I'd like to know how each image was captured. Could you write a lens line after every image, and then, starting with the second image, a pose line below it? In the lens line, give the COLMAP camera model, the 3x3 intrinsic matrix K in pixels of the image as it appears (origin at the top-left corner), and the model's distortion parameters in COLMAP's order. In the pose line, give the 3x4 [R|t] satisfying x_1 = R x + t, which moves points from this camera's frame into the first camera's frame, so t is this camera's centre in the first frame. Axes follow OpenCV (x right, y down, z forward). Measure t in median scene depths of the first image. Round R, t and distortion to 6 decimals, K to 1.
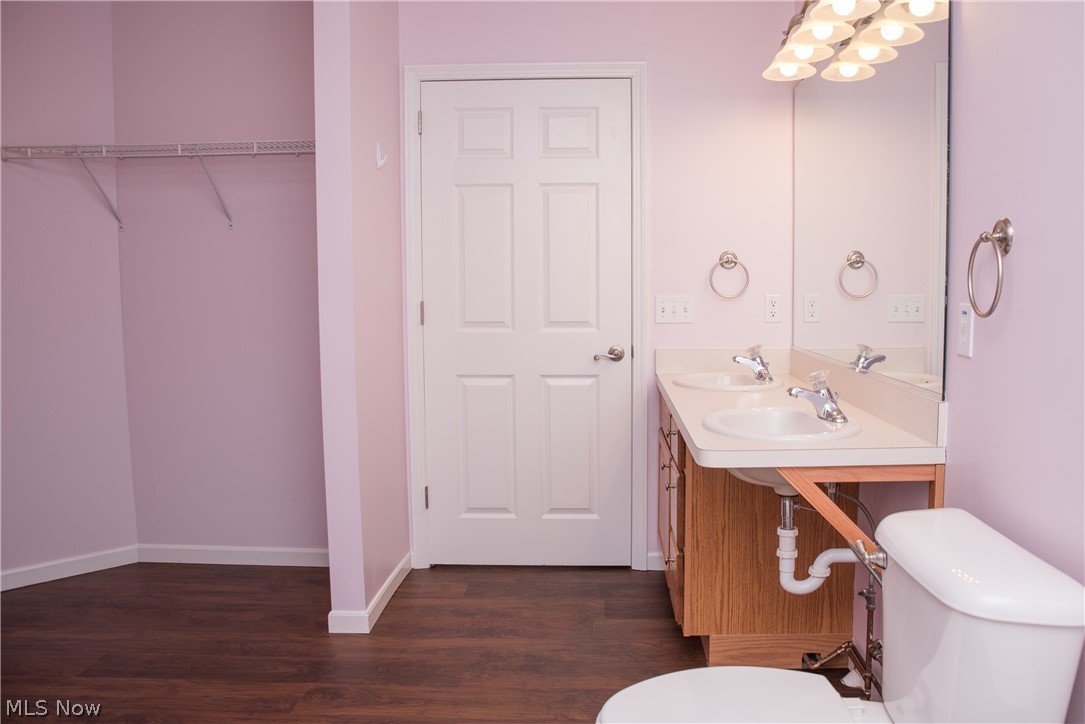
lens RADIAL K [[787.6, 0, 540.5], [0, 787.6, 365.8], [0, 0, 1]] dist [-0.159162, 0.114847]
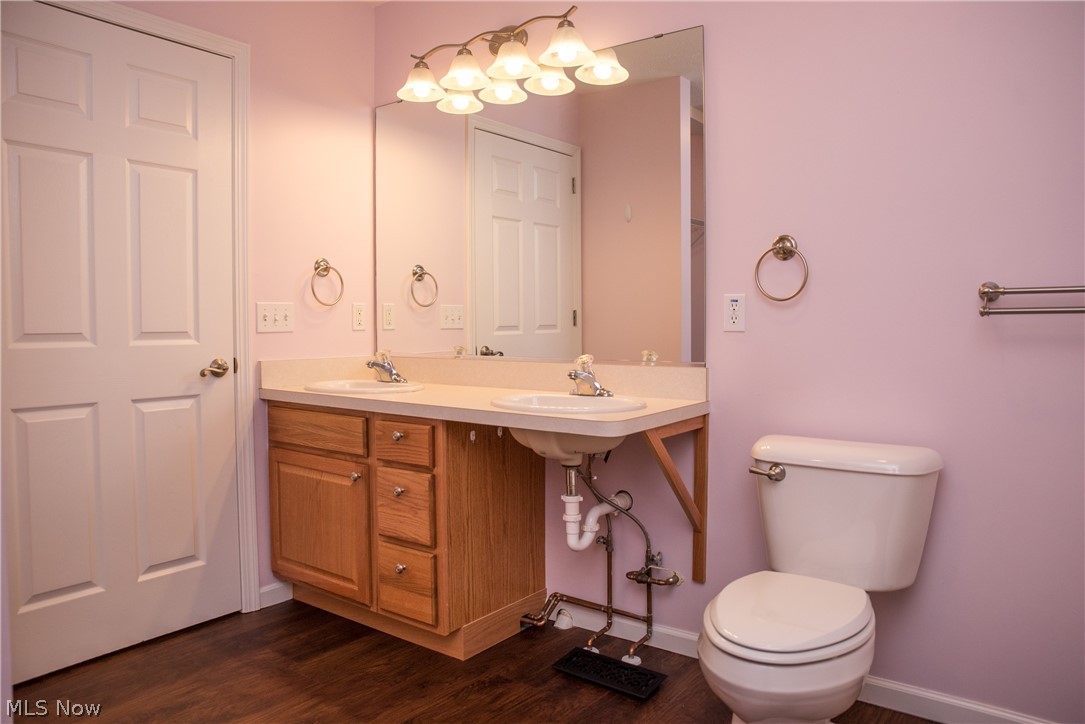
lens RADIAL K [[766.4, 0, 542.5], [0, 766.4, 358.2], [0, 0, 1]] dist [-0.127698, 0.095072]
pose [[0.554386, -0.034358, 0.831550, -0.400117], [0.076282, 0.997040, -0.009660, 0.008950], [-0.828757, 0.068787, 0.555365, 0.242977]]
